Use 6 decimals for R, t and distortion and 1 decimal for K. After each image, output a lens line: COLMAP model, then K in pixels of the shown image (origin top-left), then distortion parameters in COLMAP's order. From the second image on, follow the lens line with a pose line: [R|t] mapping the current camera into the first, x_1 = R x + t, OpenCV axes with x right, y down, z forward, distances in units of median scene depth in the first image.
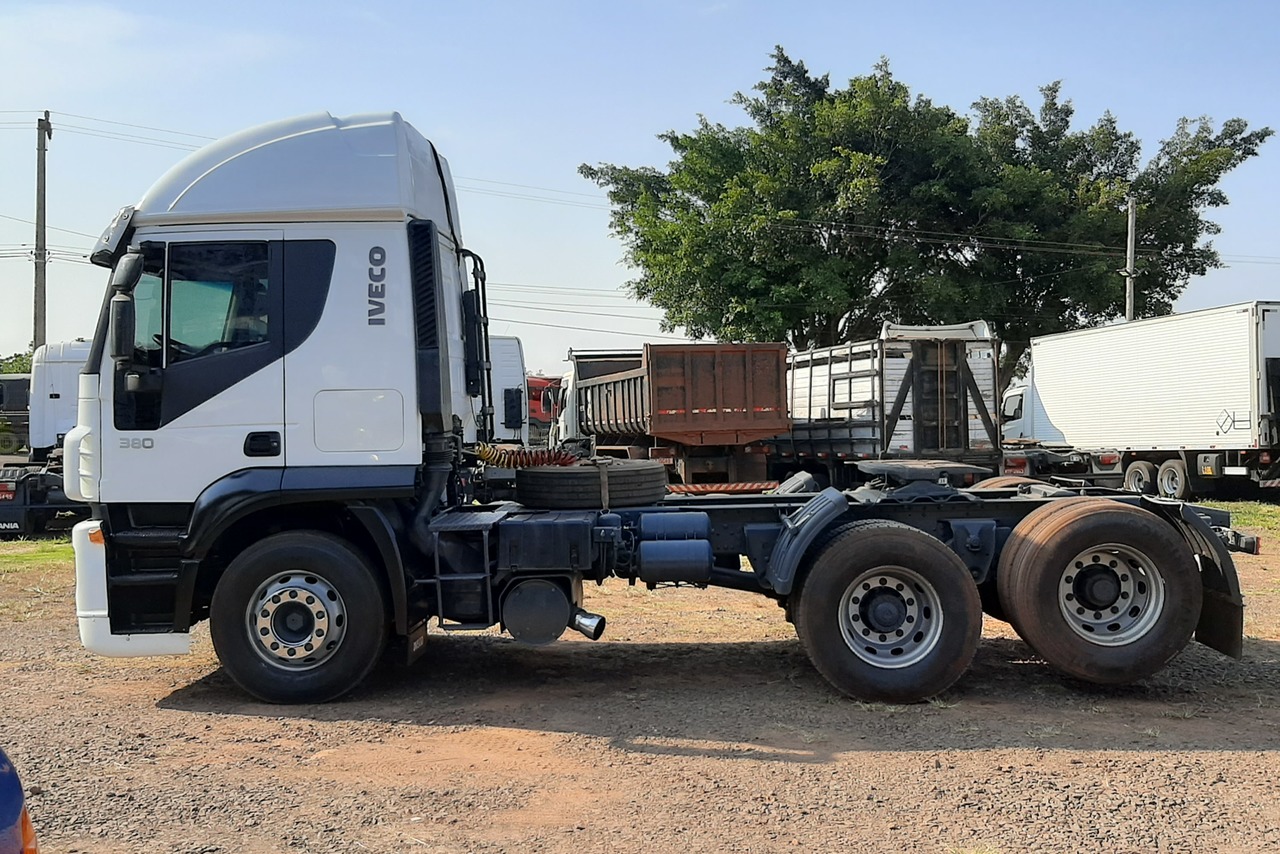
lens RADIAL K [[1364.3, 0, 634.3], [0, 1364.3, 420.0], [0, 0, 1]] dist [0.082118, 0.000000]
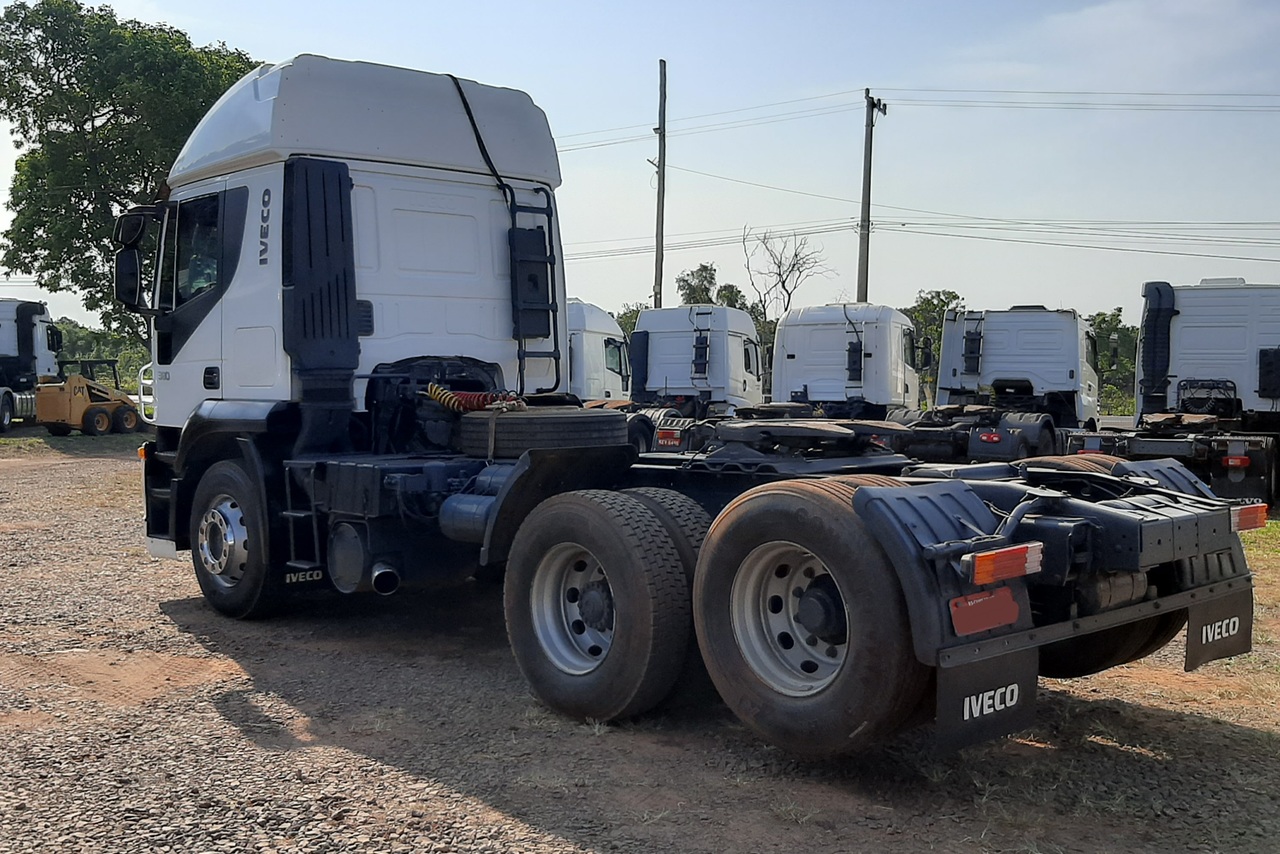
lens RADIAL K [[1364.3, 0, 634.8], [0, 1364.3, 428.0], [0, 0, 1]] dist [0.082118, 0.000000]
pose [[0.691078, 0.039802, -0.721684, 0.761107], [-0.021469, 0.999172, 0.034548, 0.012232], [0.722462, -0.008381, 0.691360, 0.479558]]
